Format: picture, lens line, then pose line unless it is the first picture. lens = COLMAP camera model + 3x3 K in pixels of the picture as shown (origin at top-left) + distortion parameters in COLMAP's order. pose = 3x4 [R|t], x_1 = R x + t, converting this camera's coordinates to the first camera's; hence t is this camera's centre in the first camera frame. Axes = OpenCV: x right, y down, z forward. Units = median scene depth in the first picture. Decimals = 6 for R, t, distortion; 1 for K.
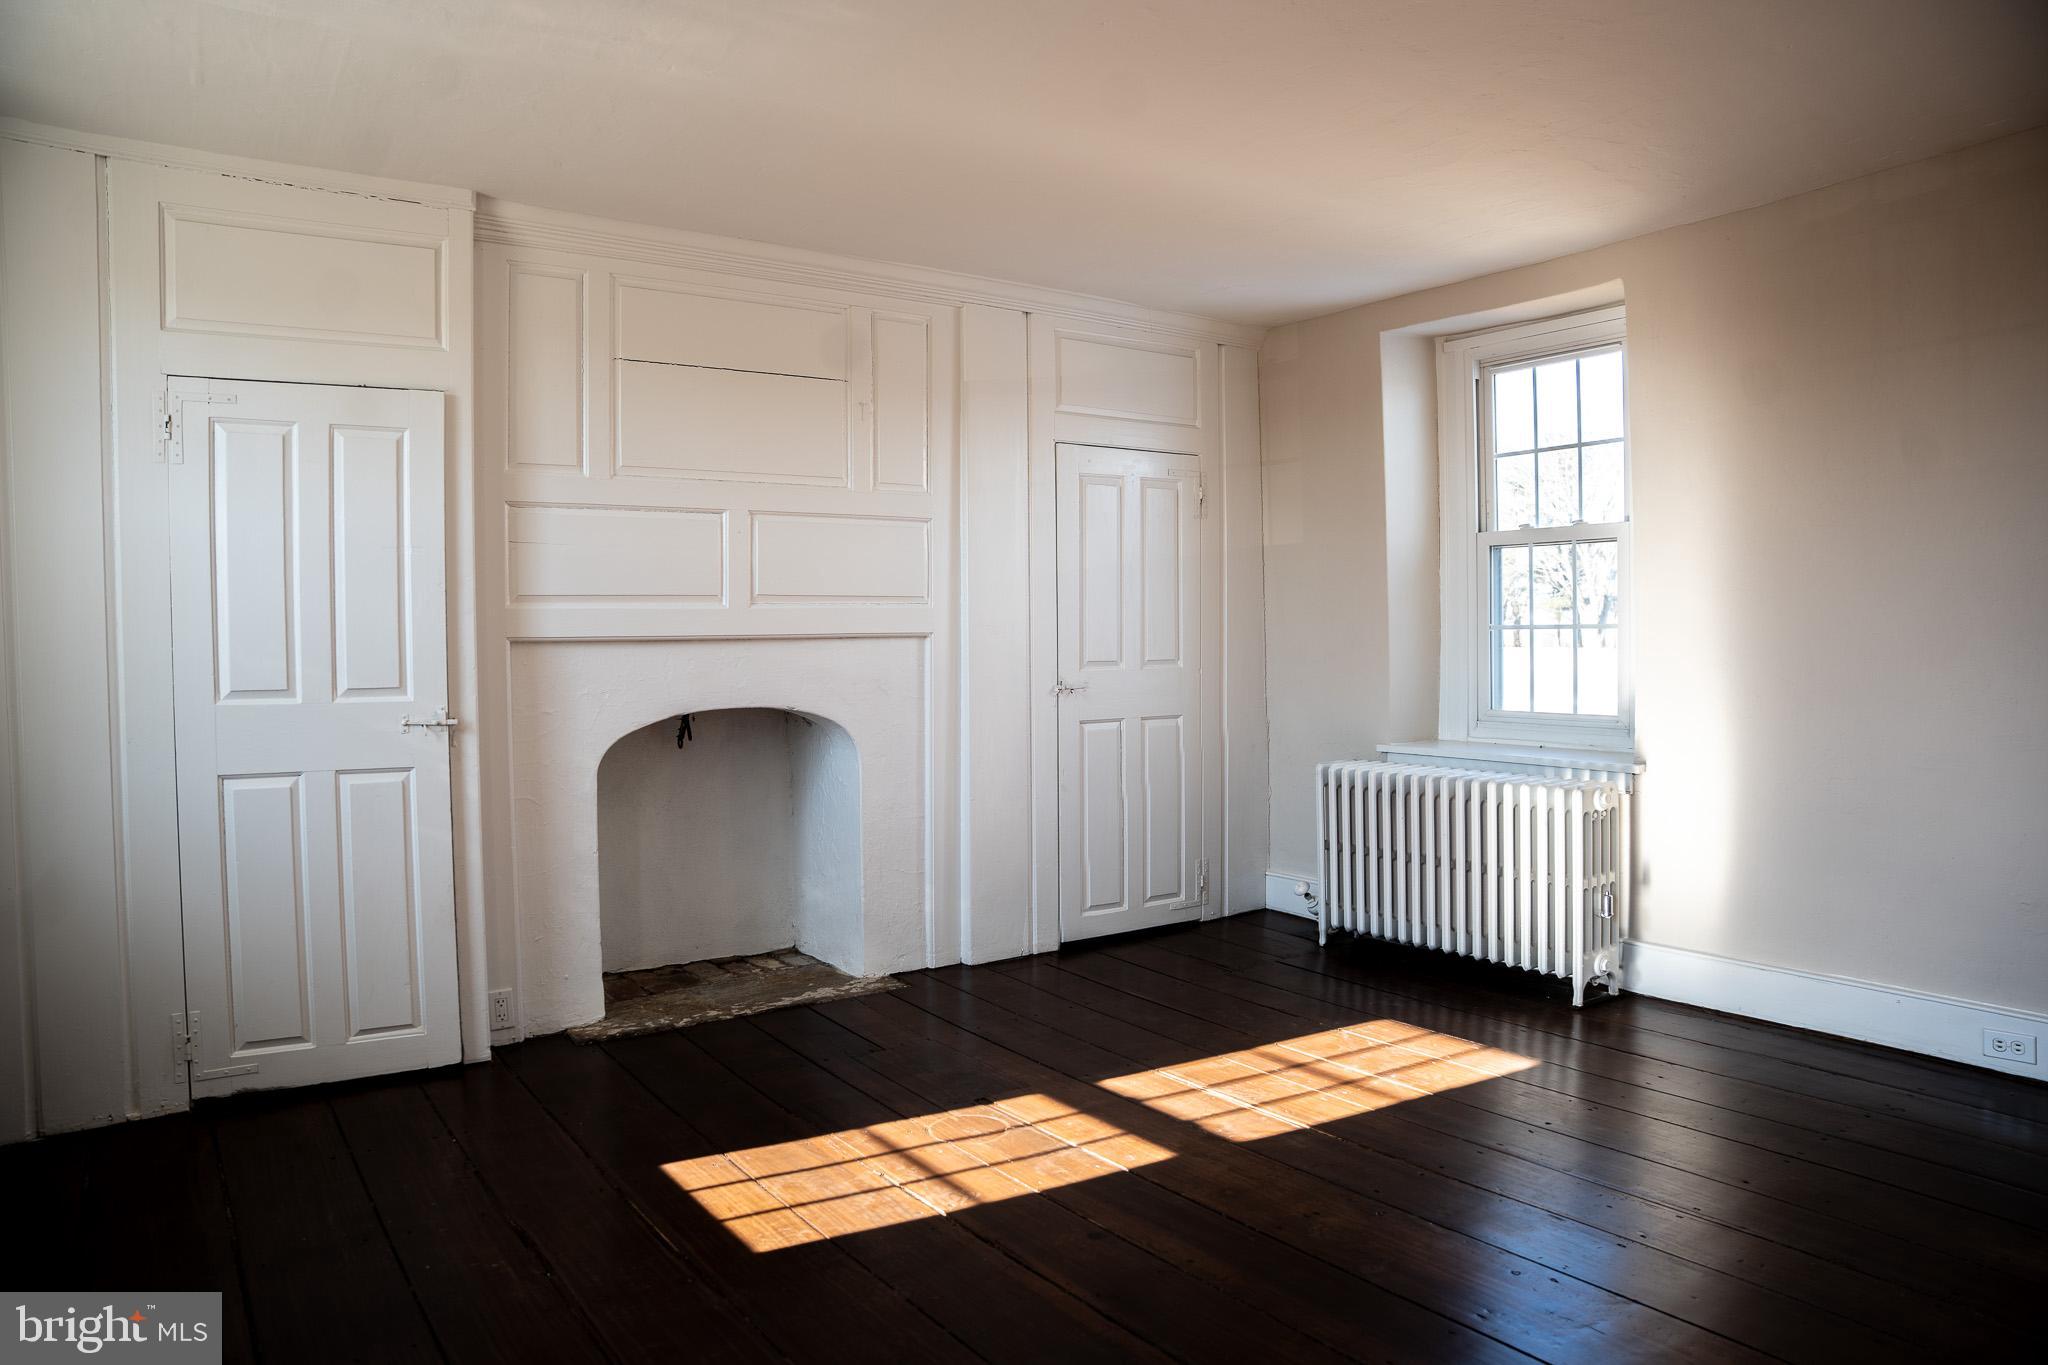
lens RADIAL K [[1411.1, 0, 1011.4], [0, 1411.1, 660.1], [0, 0, 1]] dist [-0.178391, 0.130564]
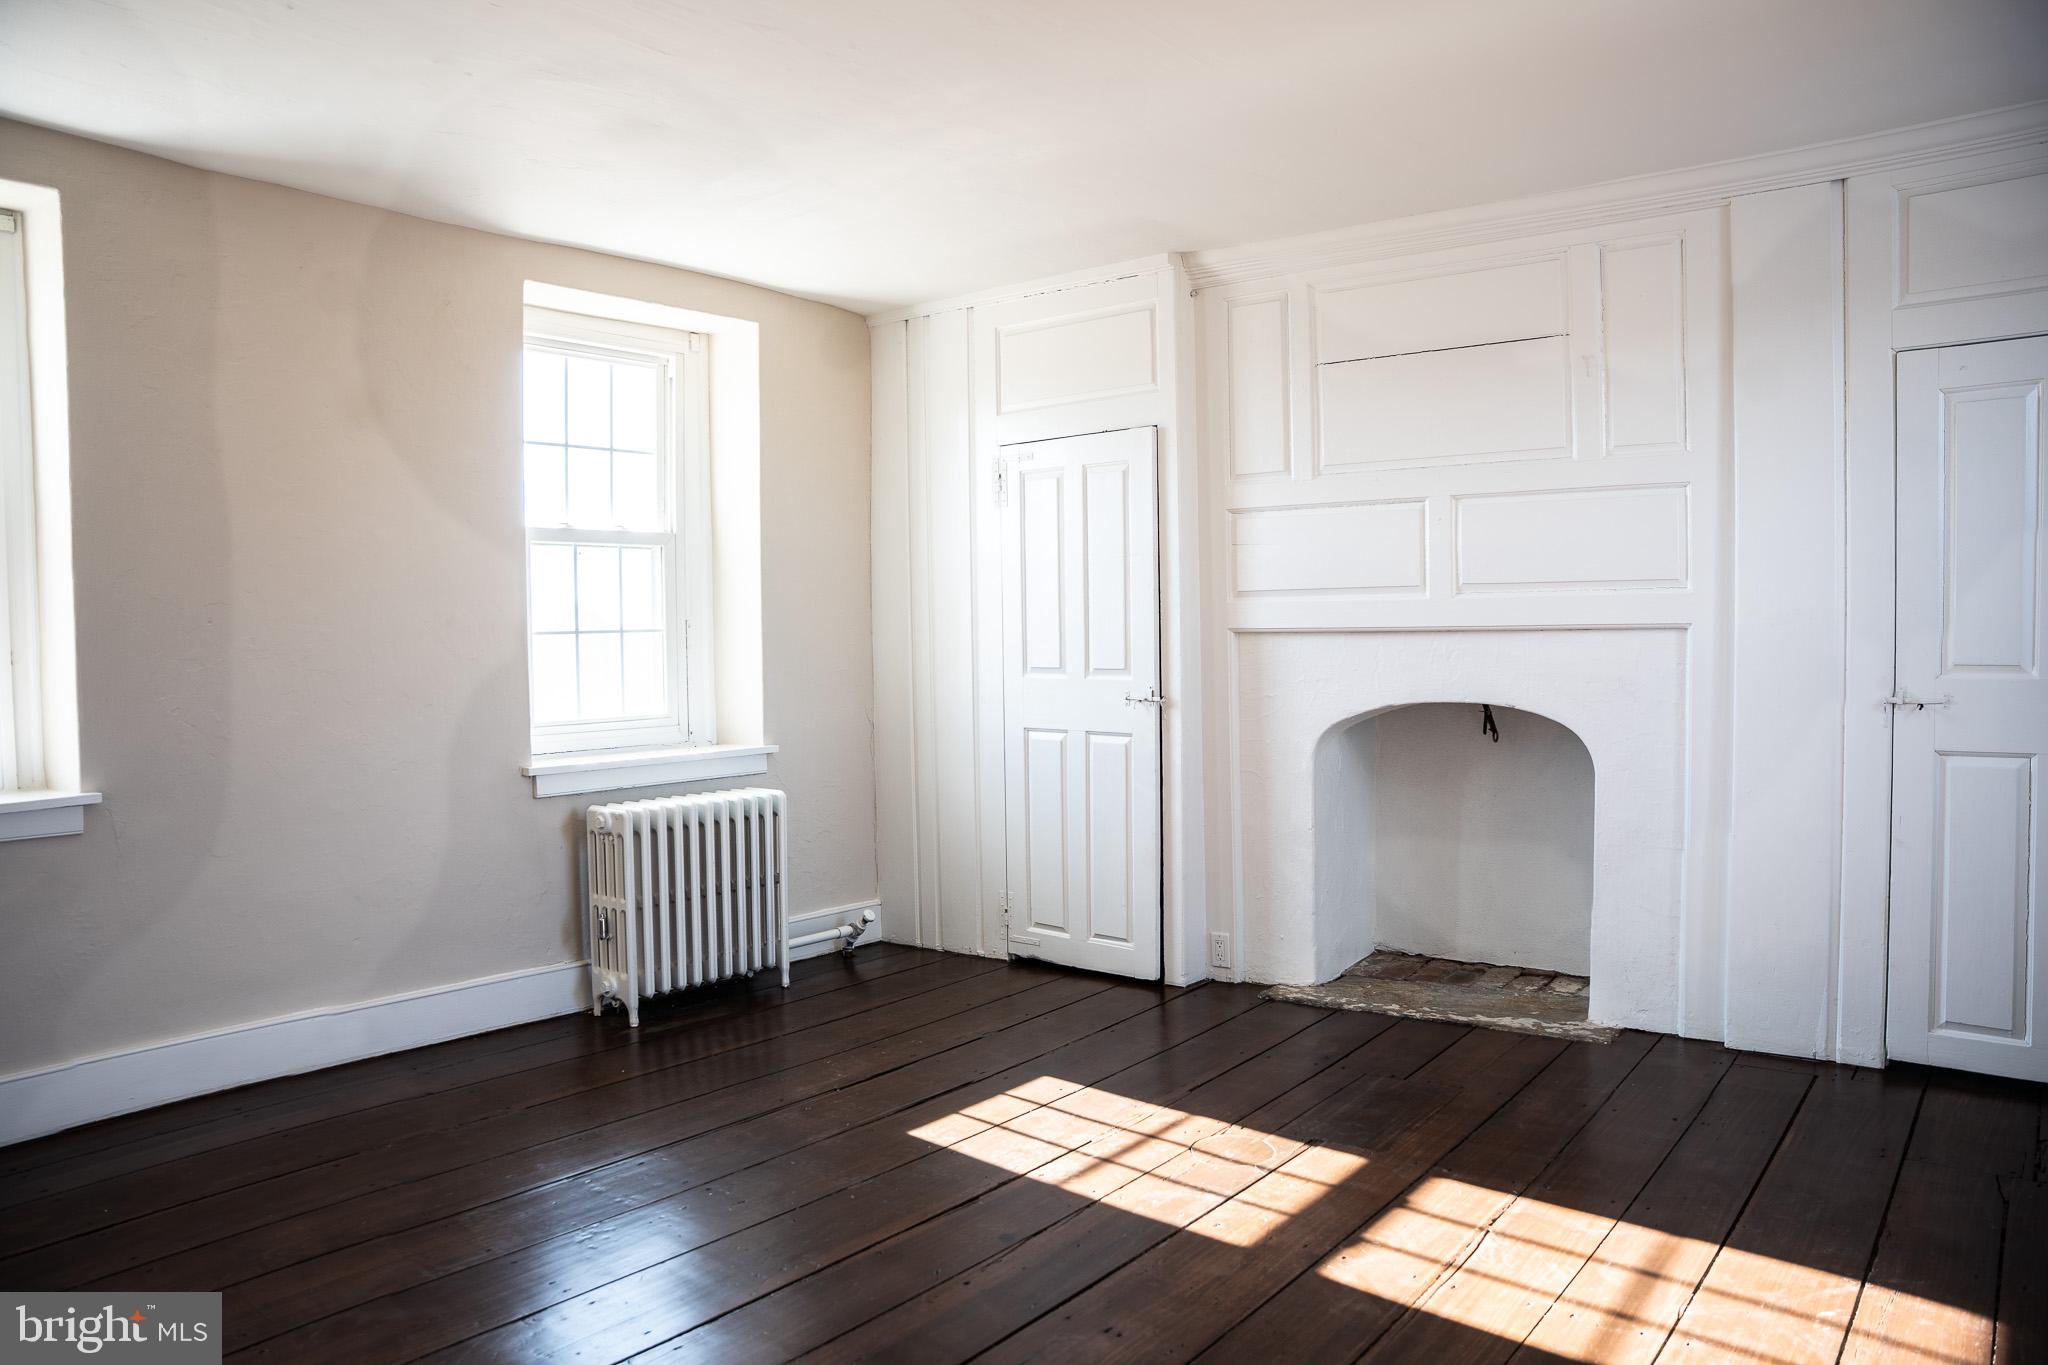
lens RADIAL K [[1411.1, 0, 1011.4], [0, 1411.1, 660.1], [0, 0, 1]] dist [-0.178391, 0.130564]
pose [[0.293470, 0.029635, -0.955509, 0.703491], [-0.004038, 0.999549, 0.029761, -0.024565], [0.955960, -0.004876, 0.293457, 0.489195]]
